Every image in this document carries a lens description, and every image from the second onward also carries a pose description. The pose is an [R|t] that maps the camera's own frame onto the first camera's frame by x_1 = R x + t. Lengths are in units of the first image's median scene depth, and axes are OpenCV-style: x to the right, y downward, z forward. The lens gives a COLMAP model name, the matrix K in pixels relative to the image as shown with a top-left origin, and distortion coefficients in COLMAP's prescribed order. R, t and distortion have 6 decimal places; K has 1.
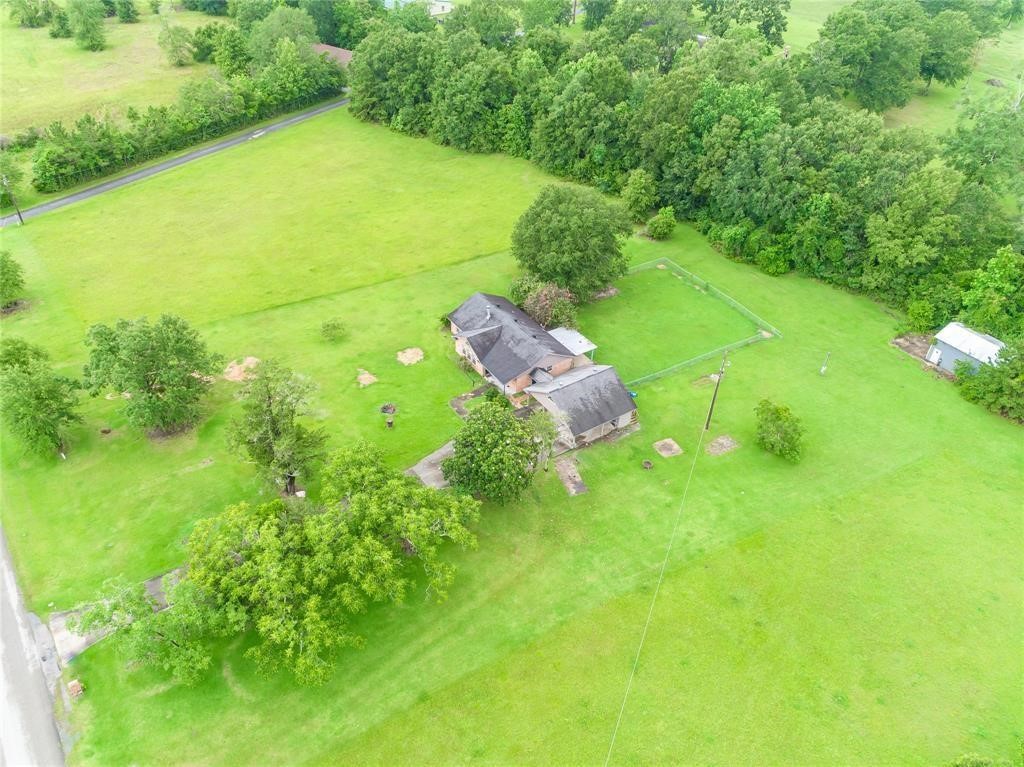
lens RADIAL K [[782.1, 0, 506.9], [0, 782.1, 379.2], [0, 0, 1]] dist [0.016732, 0.012691]
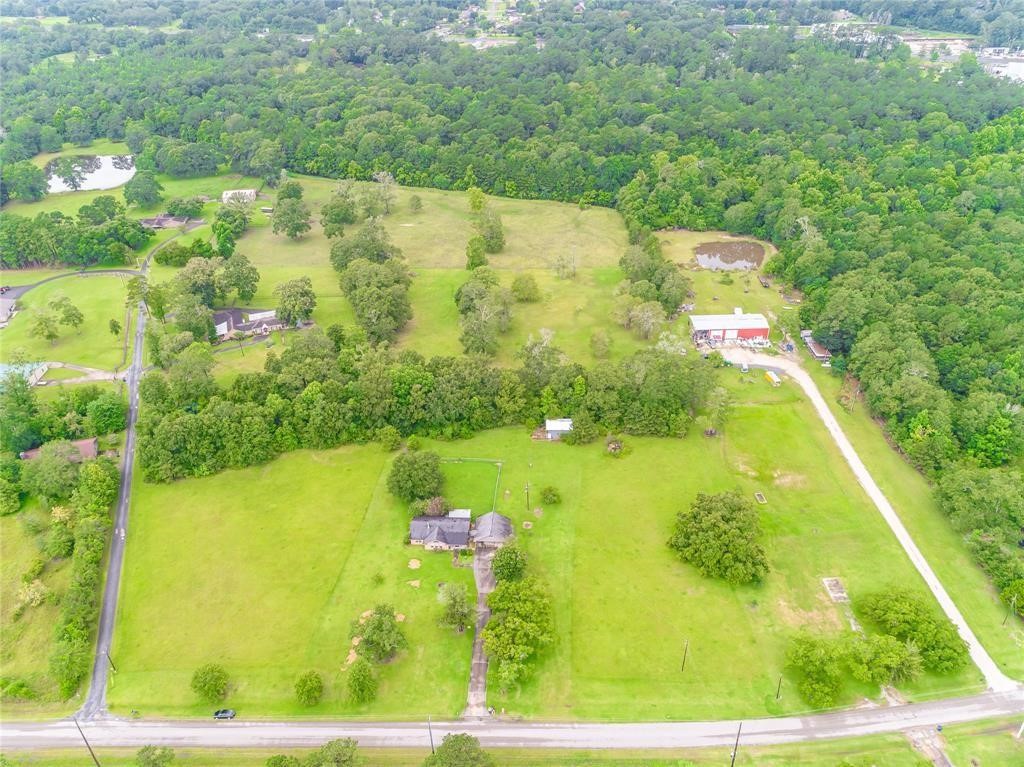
lens RADIAL K [[782.1, 0, 506.9], [0, 782.1, 379.2], [0, 0, 1]] dist [0.016732, 0.012691]
pose [[0.603762, -0.462690, 0.649145, -0.860532], [0.522581, 0.844661, 0.116002, -0.437212], [-0.601981, 0.269194, 0.751767, -0.672155]]
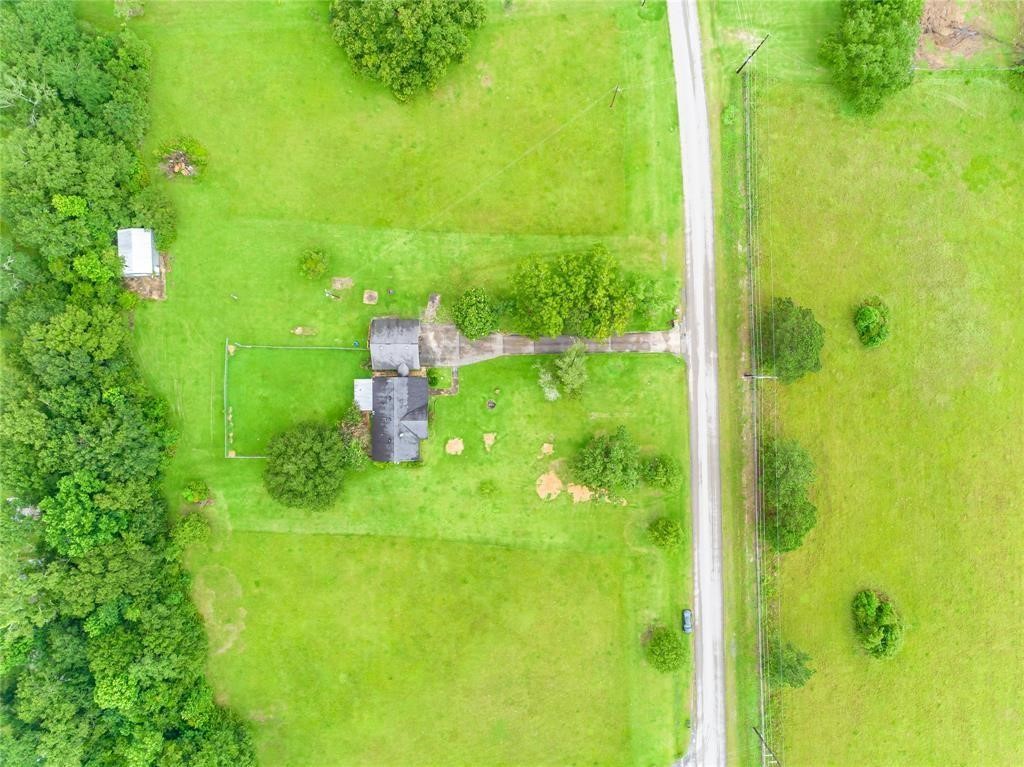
lens RADIAL K [[782.1, 0, 506.9], [0, 782.1, 379.2], [0, 0, 1]] dist [0.016732, 0.012691]
pose [[-0.833169, -0.552619, -0.021025, -0.079541], [0.327691, -0.523962, 0.786182, -0.891938], [-0.445476, 0.648132, 0.617637, -0.073614]]
